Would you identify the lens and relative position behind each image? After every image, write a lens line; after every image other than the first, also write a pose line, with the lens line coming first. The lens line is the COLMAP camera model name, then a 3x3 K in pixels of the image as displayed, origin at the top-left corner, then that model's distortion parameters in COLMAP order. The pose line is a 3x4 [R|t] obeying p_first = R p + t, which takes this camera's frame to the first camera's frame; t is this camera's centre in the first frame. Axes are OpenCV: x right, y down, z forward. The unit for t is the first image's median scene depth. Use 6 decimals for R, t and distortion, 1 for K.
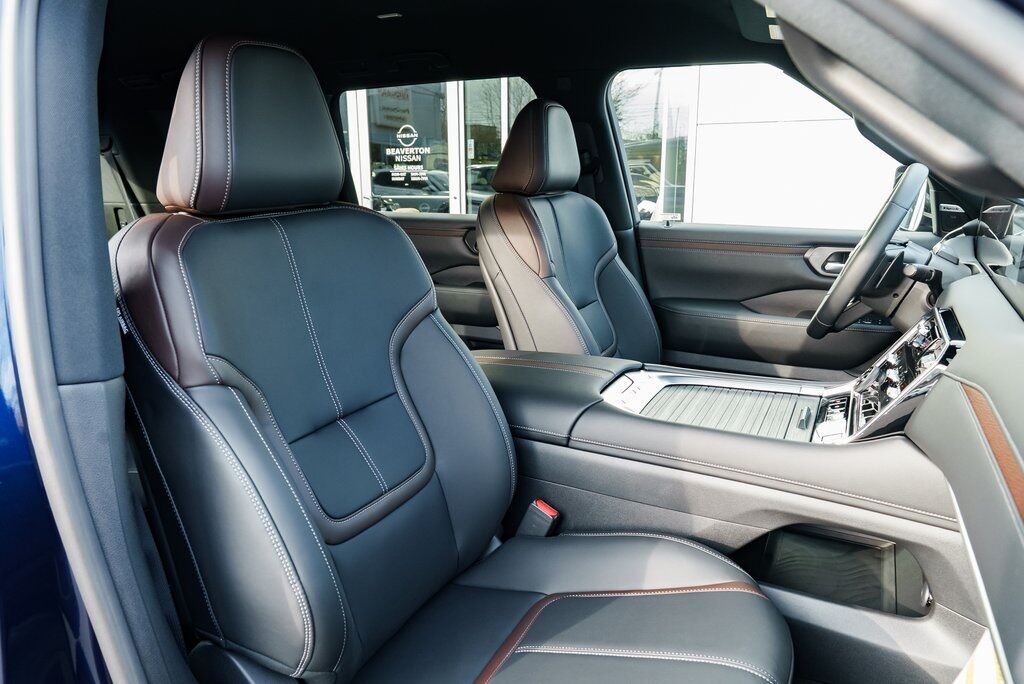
lens RADIAL K [[699.3, 0, 512.0], [0, 699.3, 342.0], [0, 0, 1]] dist [0.002061, 0.000083]
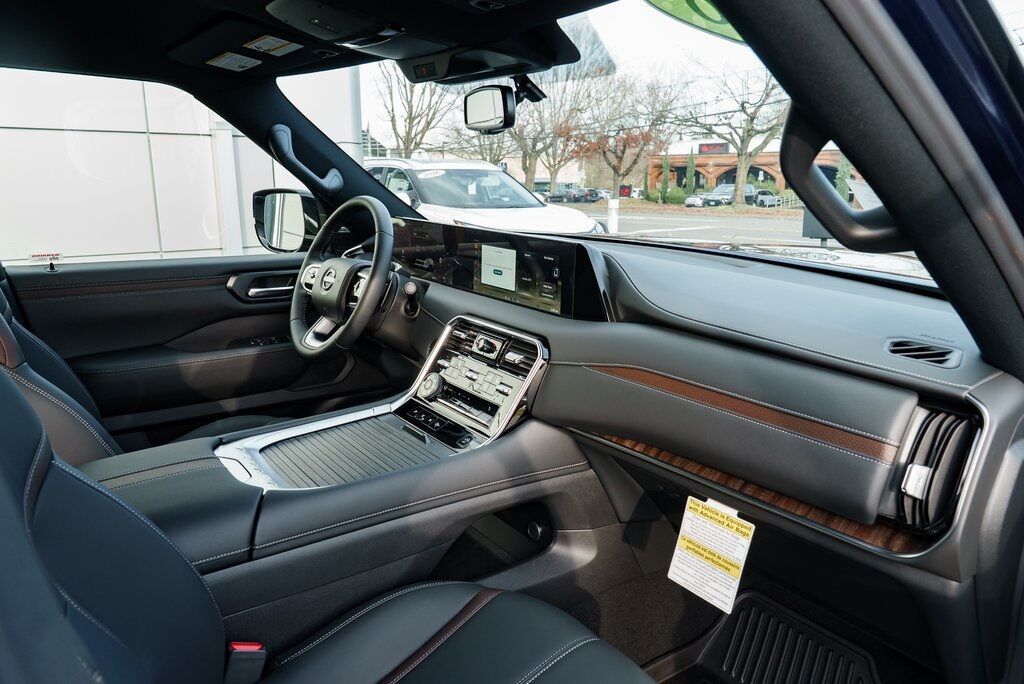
lens RADIAL K [[699.3, 0, 512.0], [0, 699.3, 342.0], [0, 0, 1]] dist [0.002061, 0.000083]
pose [[0.452726, -0.192691, 0.870580, -0.373597], [0.198742, 0.973614, 0.112145, -0.107117], [-0.869218, 0.122250, 0.479077, 0.274178]]
